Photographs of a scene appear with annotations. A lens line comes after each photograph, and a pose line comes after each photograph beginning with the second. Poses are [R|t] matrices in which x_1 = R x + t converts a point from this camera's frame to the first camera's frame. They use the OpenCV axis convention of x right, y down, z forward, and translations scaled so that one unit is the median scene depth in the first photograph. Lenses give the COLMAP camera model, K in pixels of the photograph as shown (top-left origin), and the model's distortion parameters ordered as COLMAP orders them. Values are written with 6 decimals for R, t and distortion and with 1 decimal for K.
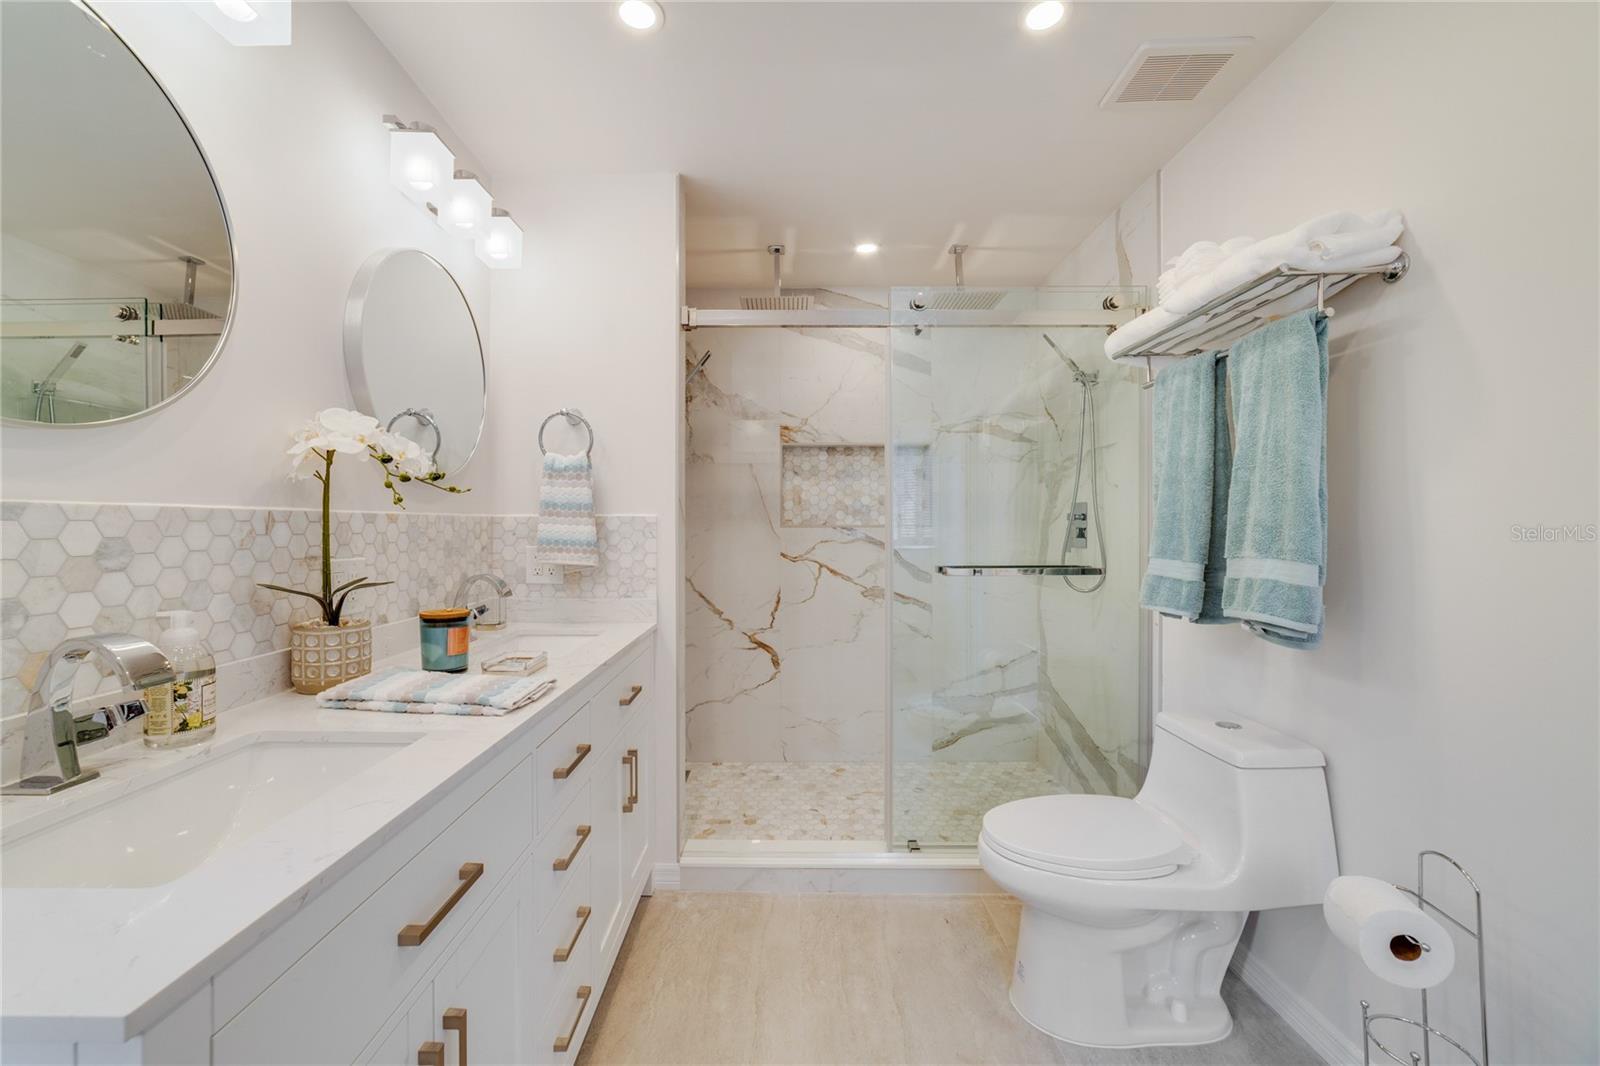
lens RADIAL K [[622.3, 0, 796.6], [0, 622.3, 531.1], [0, 0, 1]] dist [-0.003622, 0.000603]
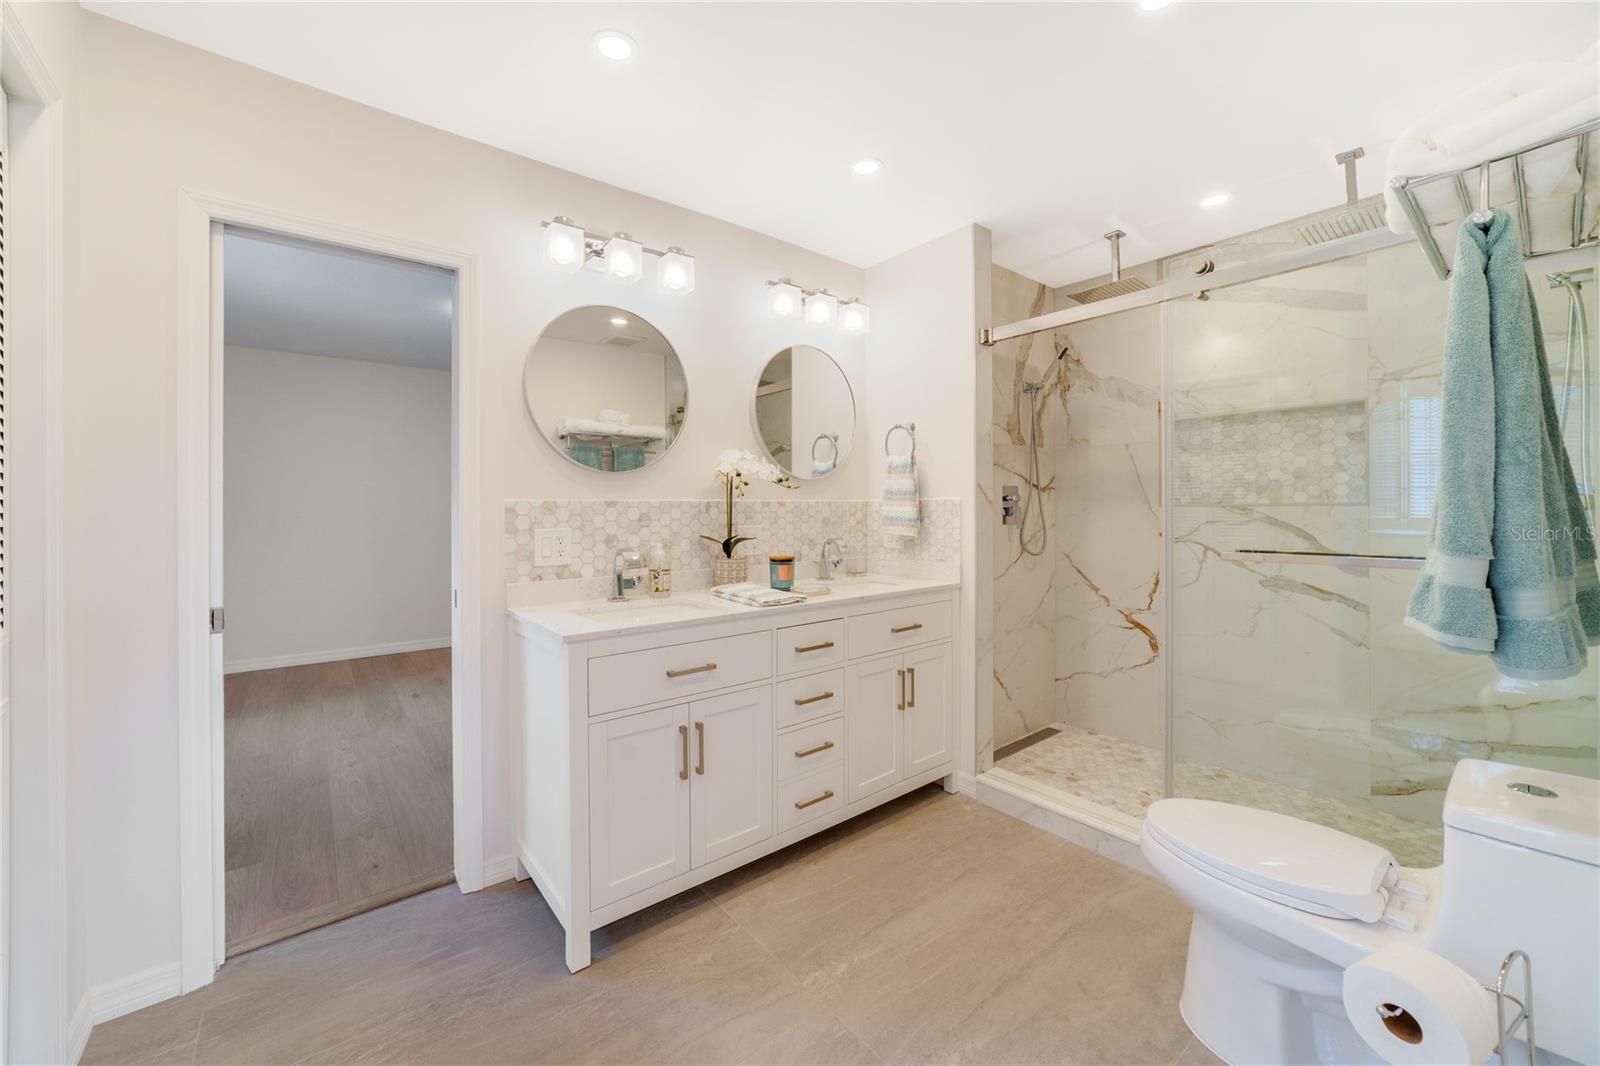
lens RADIAL K [[622.3, 0, 804.8], [0, 622.3, 516.2], [0, 0, 1]] dist [-0.003622, 0.000603]
pose [[0.642170, 0.008688, -0.766513, 0.543577], [-0.000346, 0.999939, 0.011044, -0.002941], [0.766562, -0.006827, 0.642134, -0.058757]]
